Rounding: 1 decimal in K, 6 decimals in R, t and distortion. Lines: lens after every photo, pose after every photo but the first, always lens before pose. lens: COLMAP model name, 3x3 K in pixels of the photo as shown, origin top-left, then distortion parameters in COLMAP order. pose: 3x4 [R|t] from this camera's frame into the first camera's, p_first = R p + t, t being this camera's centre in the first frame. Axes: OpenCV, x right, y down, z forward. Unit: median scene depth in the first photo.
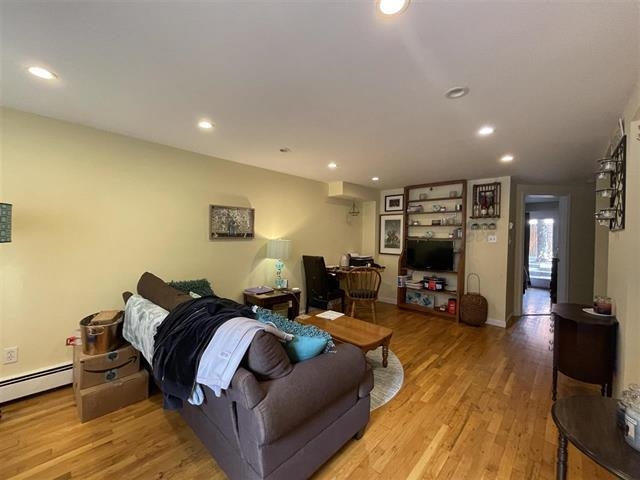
lens RADIAL K [[258.9, 0, 316.6], [0, 258.9, 239.0], [0, 0, 1]] dist [0.000878, 0.000129]
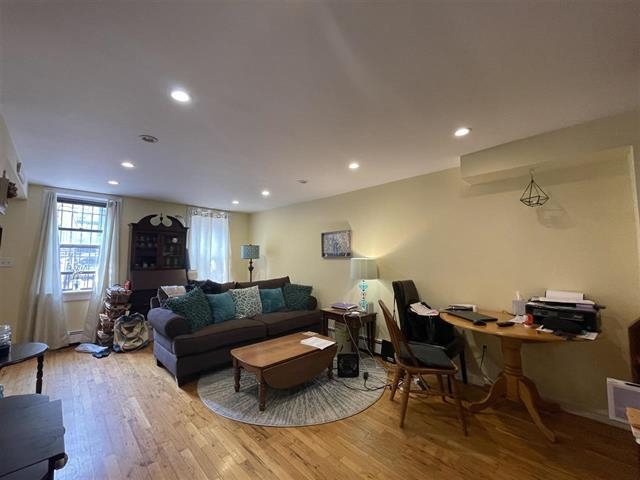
lens RADIAL K [[258.9, 0, 316.6], [0, 258.9, 239.0], [0, 0, 1]] dist [0.000878, 0.000129]
pose [[-0.009616, -0.088816, -0.996002, 0.885352], [-0.004923, 0.996040, -0.088772, 0.019393], [0.999942, 0.004049, -0.010015, 0.924762]]
